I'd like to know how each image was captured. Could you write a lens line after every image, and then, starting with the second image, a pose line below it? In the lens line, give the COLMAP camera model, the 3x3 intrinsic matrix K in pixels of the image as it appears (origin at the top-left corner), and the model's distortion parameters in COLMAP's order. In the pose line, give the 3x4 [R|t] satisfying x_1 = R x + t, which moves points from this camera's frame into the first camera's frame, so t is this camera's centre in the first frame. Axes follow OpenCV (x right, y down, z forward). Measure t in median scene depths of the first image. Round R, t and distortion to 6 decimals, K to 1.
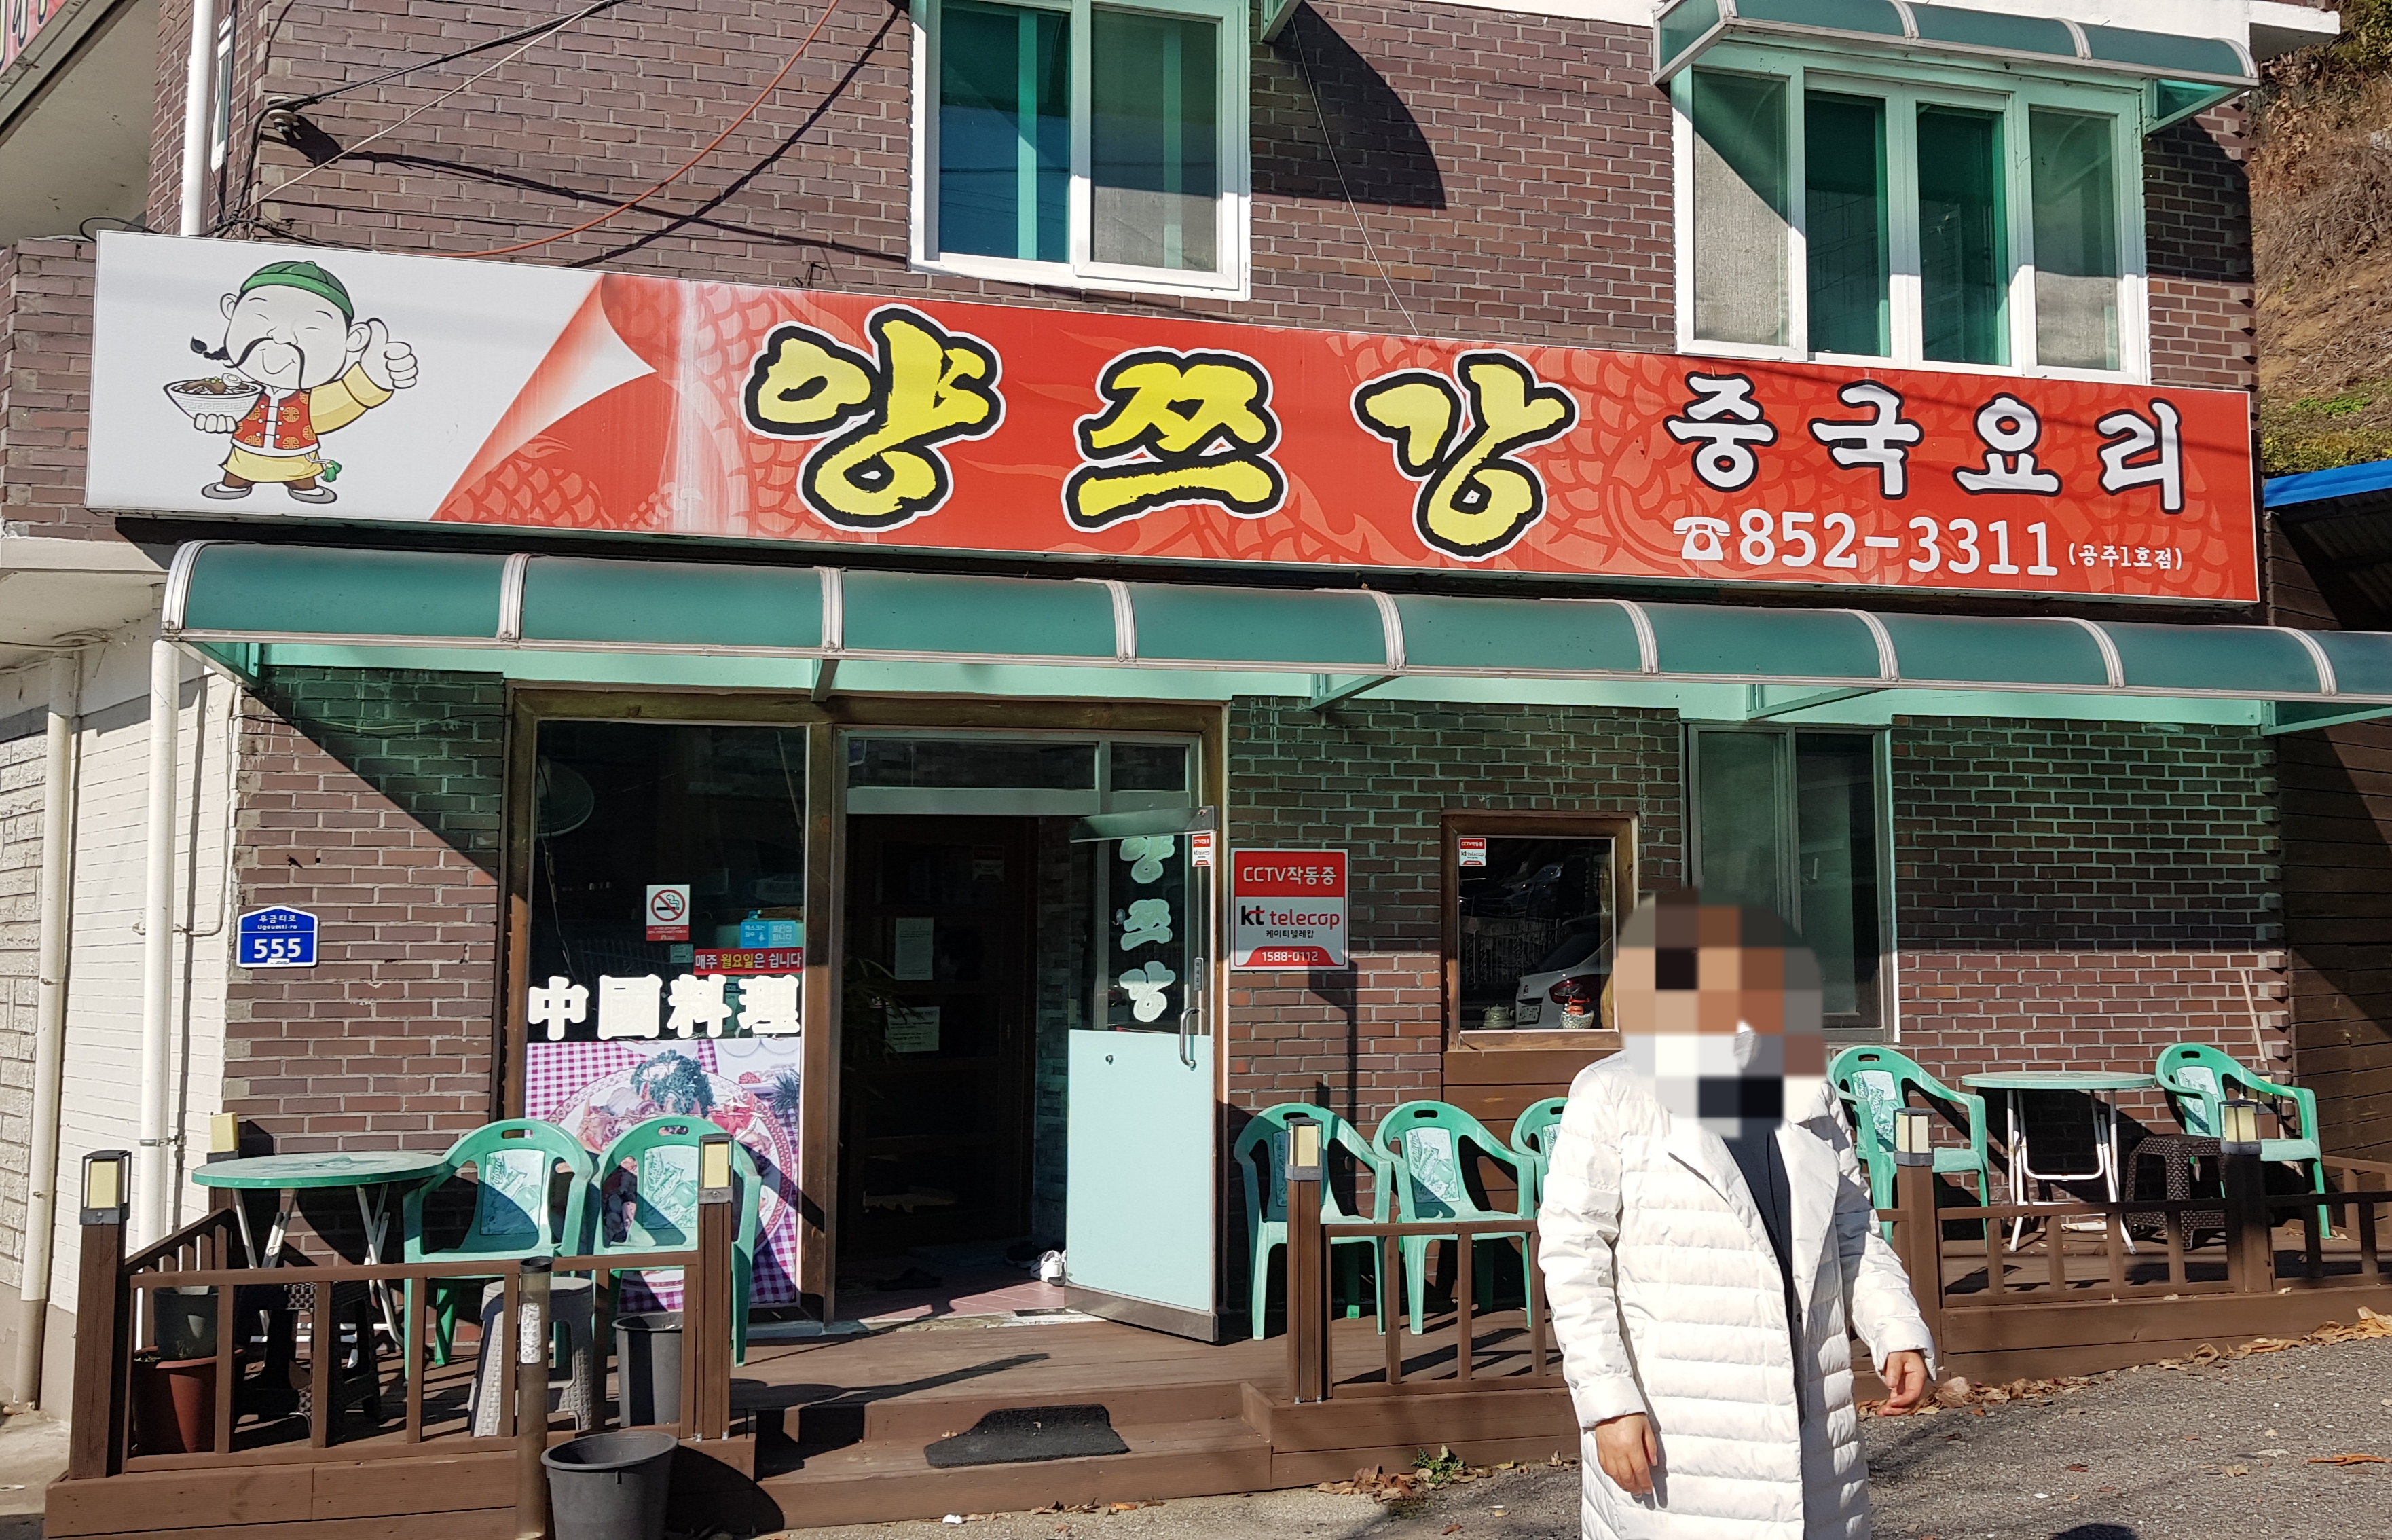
lens RADIAL K [[2093.1, 0, 1378.6], [0, 2093.1, 754.2], [0, 0, 1]] dist [0.126432, -0.241946]
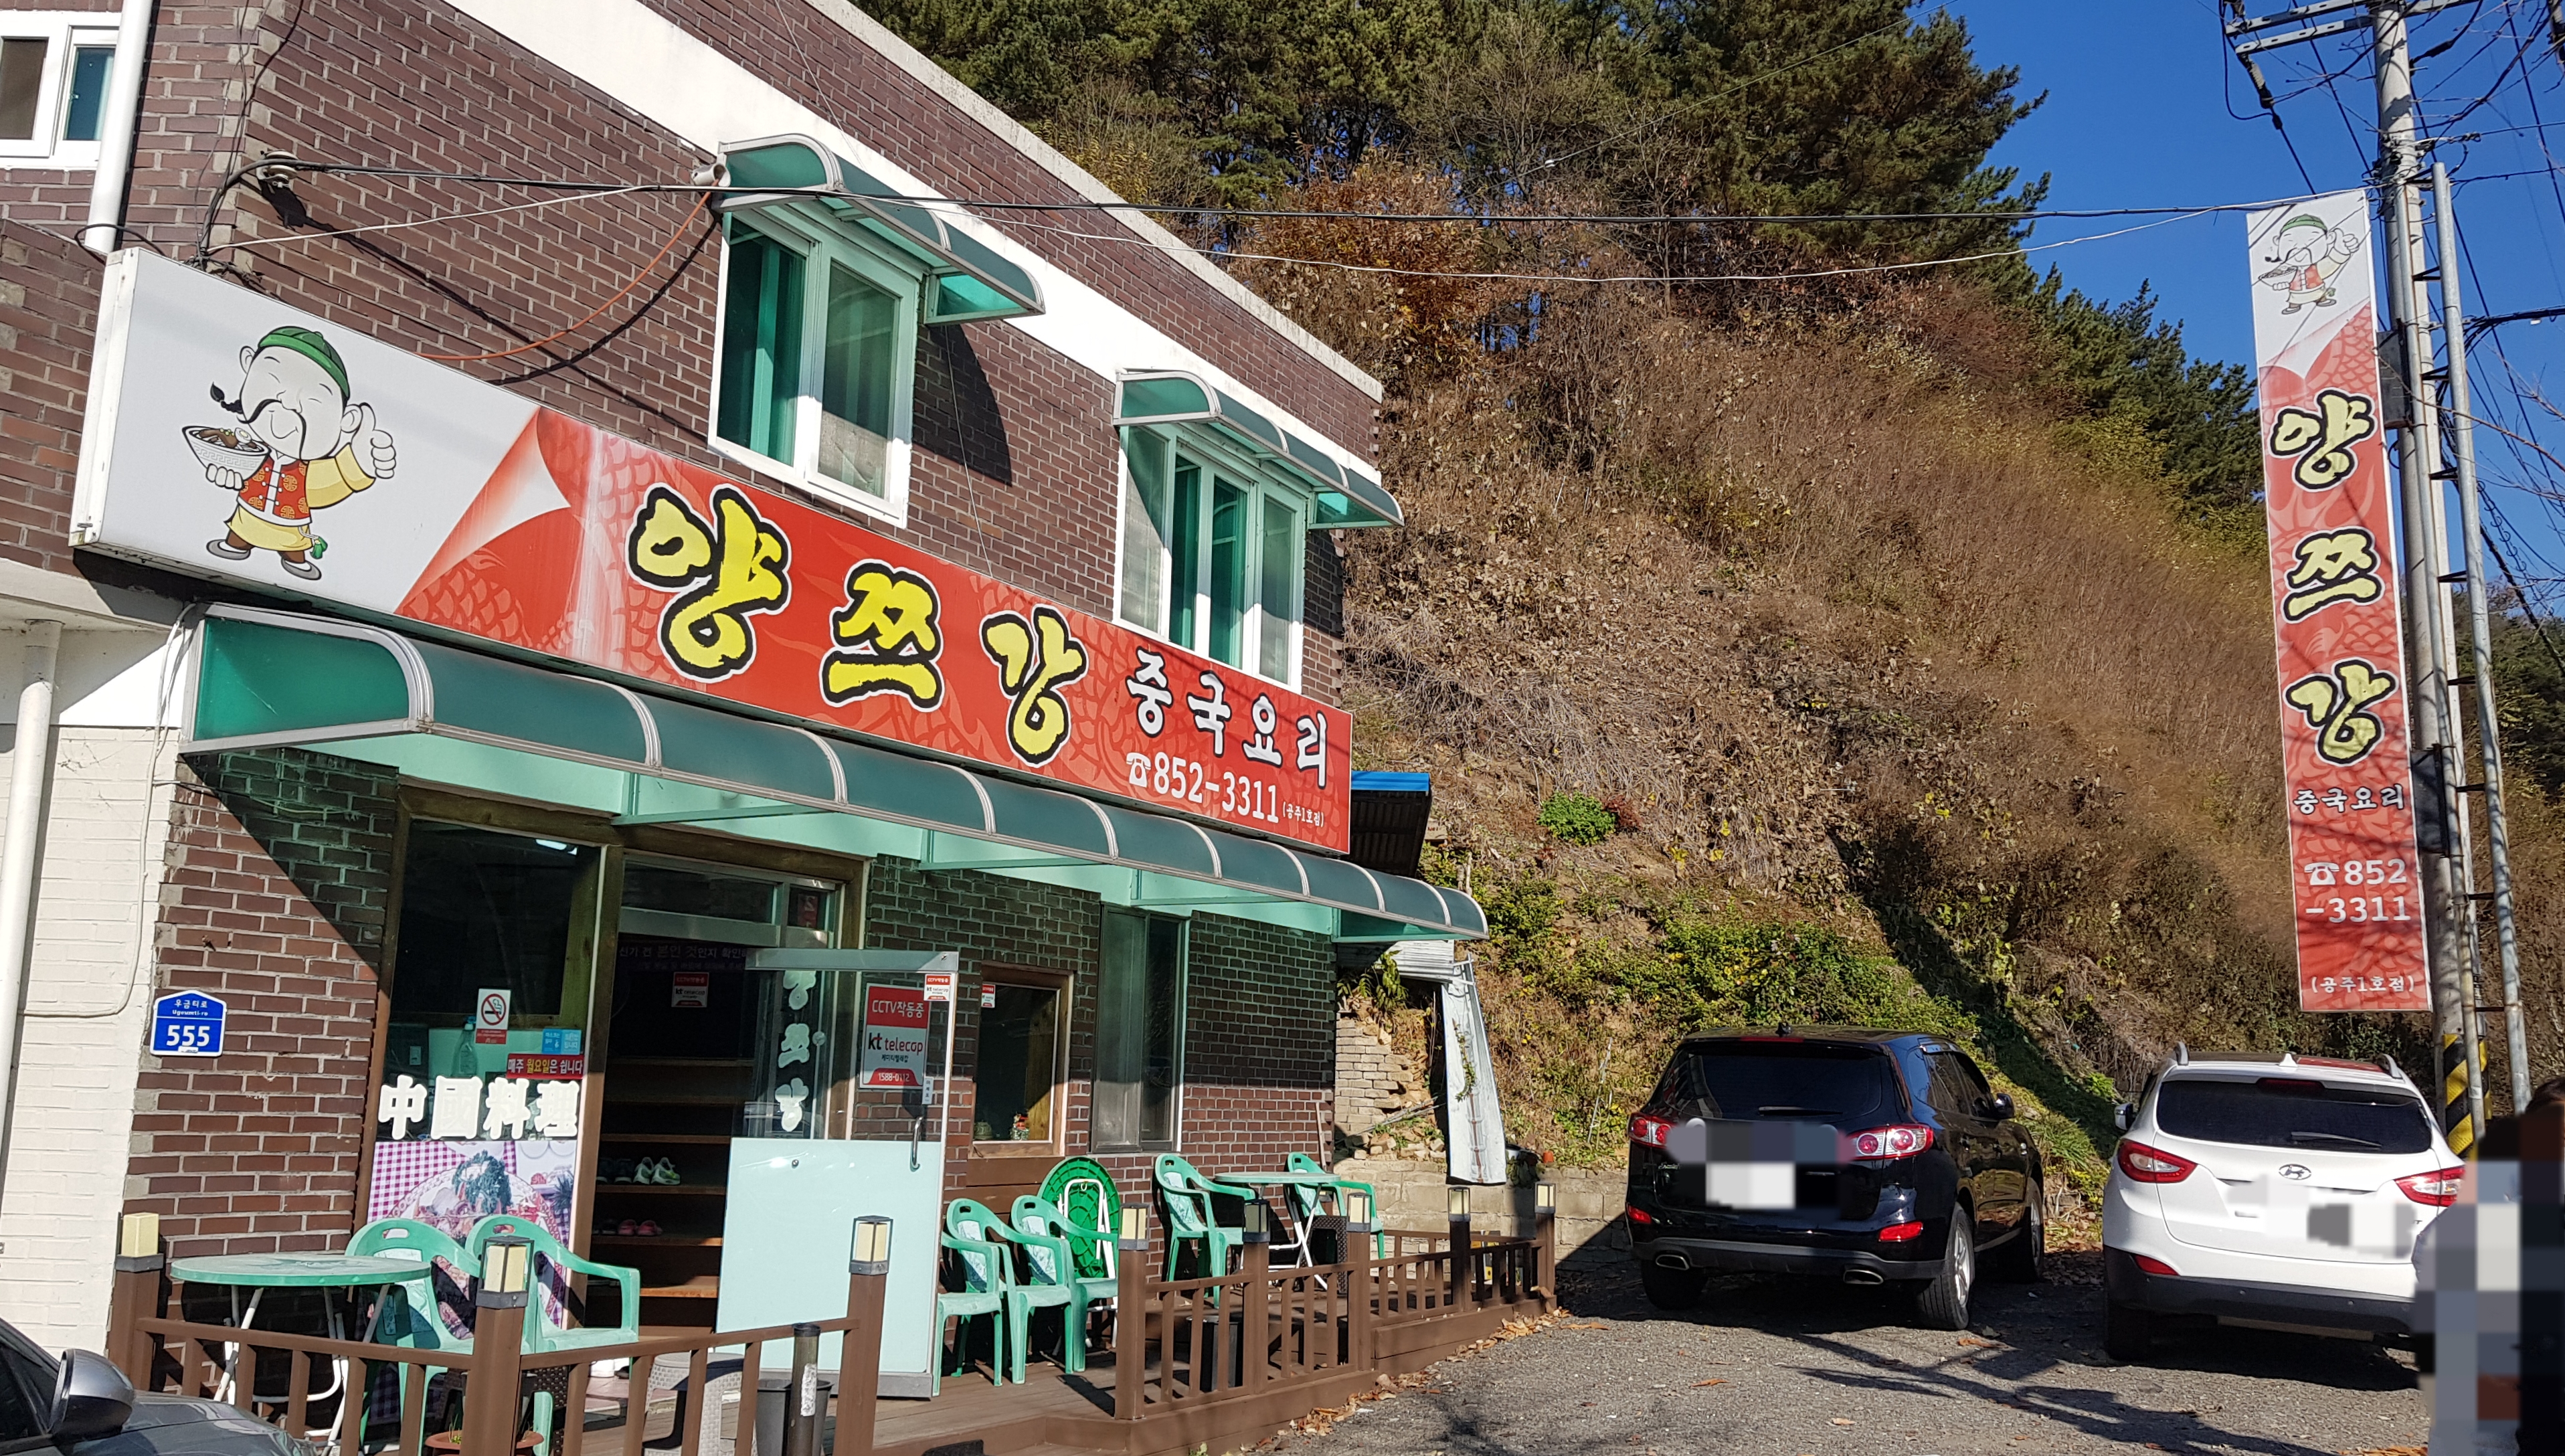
lens RADIAL K [[2045.9, 0, 1330.7], [0, 2045.9, 724.3], [0, 0, 1]] dist [0.097582, -0.168688]
pose [[0.687675, 0.153100, 0.709693, -0.773783], [-0.095734, 0.988099, -0.120396, 0.016253], [-0.719679, 0.014852, 0.694148, 0.002032]]
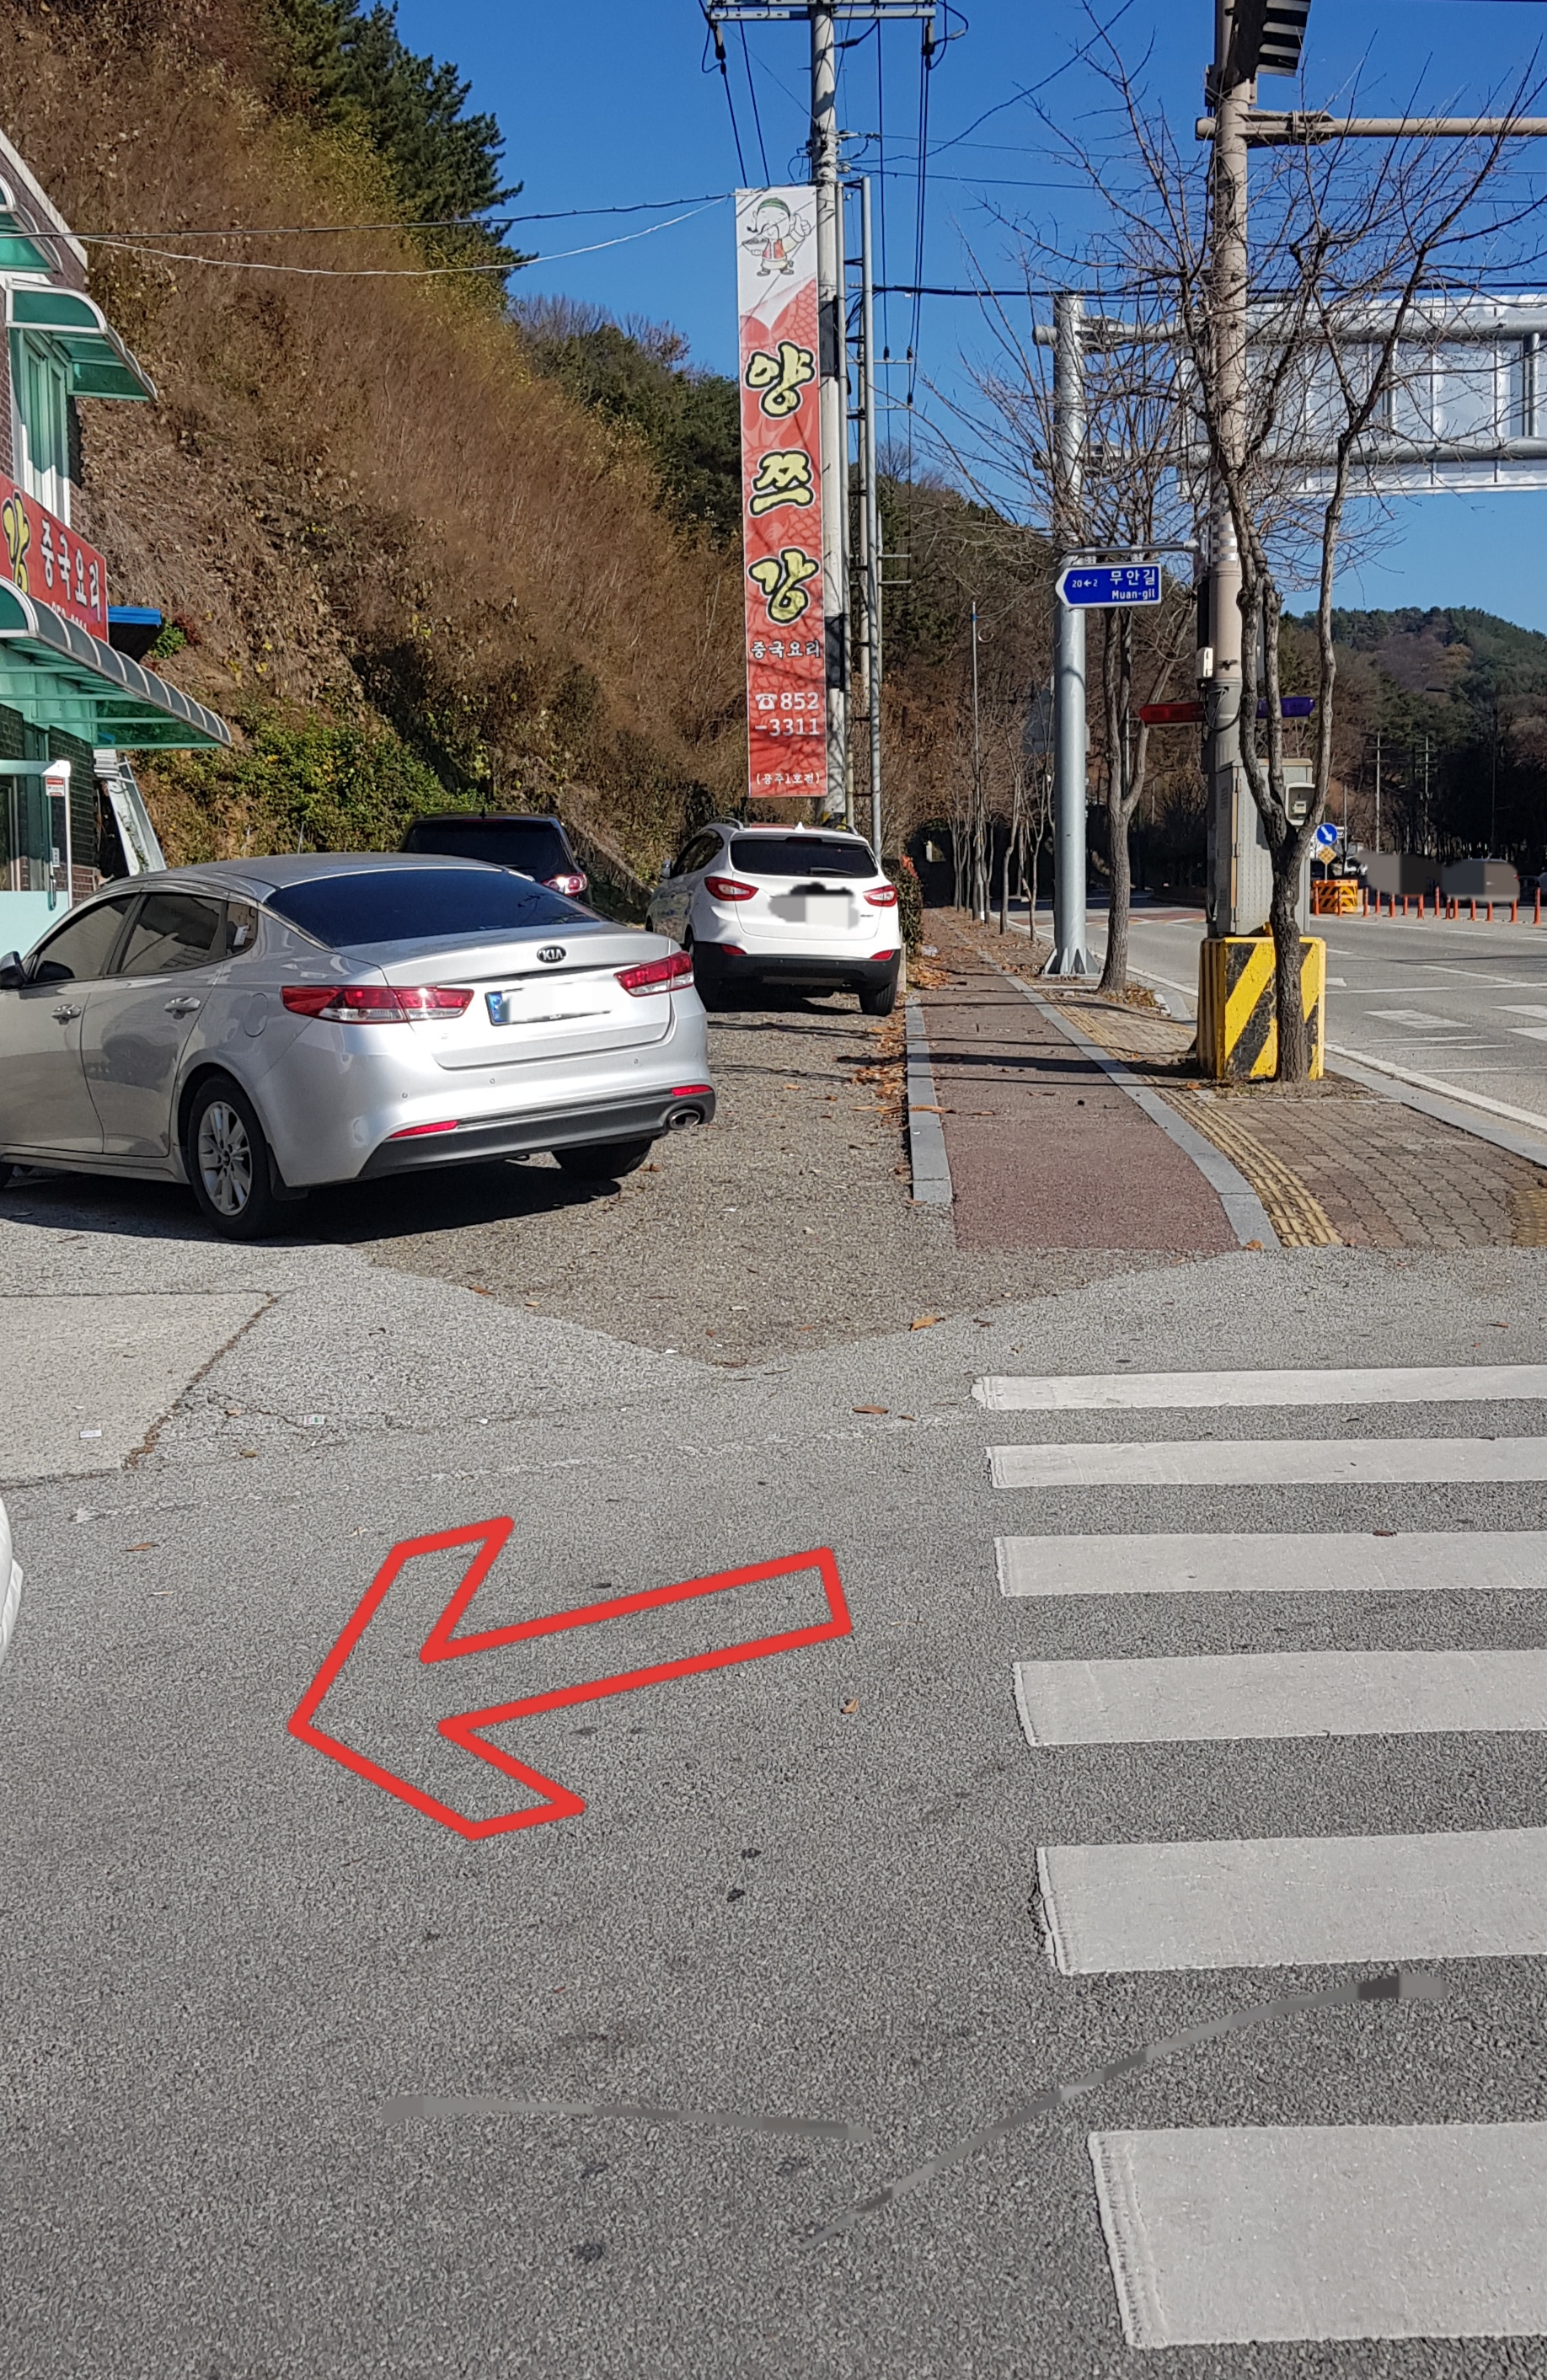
lens RADIAL K [[2508.6, 0, 773.0], [0, 2508.6, 1097.4], [0, 0, 1]] dist [0.125774, -0.284211]
pose [[0.195369, -0.063633, 0.978663, -1.994478], [-0.078293, 0.993696, 0.080240, 0.084707], [-0.977600, -0.092299, 0.189155, -0.012481]]
